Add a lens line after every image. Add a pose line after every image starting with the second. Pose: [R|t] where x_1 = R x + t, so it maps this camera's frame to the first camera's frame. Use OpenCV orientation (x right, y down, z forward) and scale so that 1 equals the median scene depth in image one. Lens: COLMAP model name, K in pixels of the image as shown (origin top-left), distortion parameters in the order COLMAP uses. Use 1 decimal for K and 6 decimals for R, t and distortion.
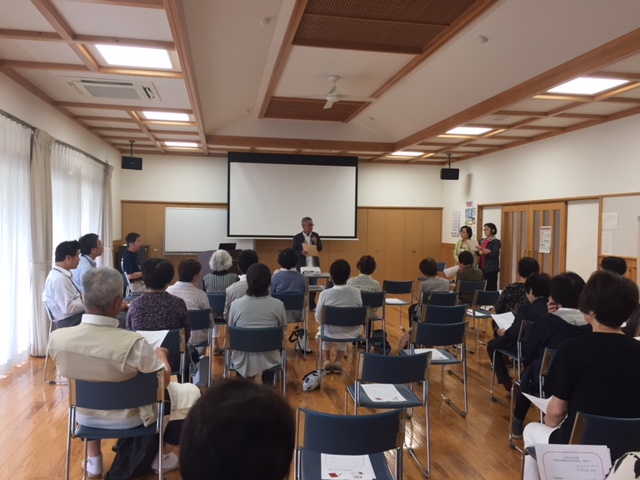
lens RADIAL K [[547.3, 0, 320.0], [0, 547.3, 240.0], [0, 0, 1]] dist [0.087795, -0.112422]
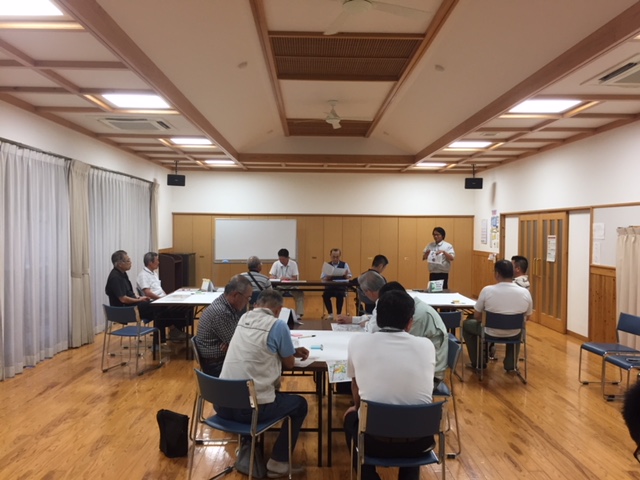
lens RADIAL K [[547.3, 0, 320.0], [0, 547.3, 240.0], [0, 0, 1]] dist [0.087795, -0.112422]
pose [[0.987851, -0.003234, -0.155368, 0.136511], [0.002206, 0.999975, -0.006788, -0.009729], [0.155386, 0.006363, 0.987833, -0.070894]]
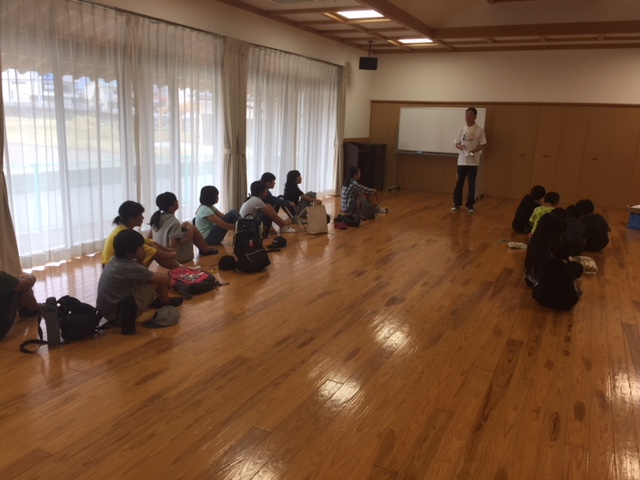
lens RADIAL K [[541.8, 0, 320.0], [0, 541.8, 245.8], [0, 0, 1]] dist [0.085993, -0.108794]
pose [[0.807129, 0.146710, -0.571856, 0.265805], [-0.038509, 0.979651, 0.196978, 0.002198], [0.589118, -0.136965, 0.796354, 0.059051]]
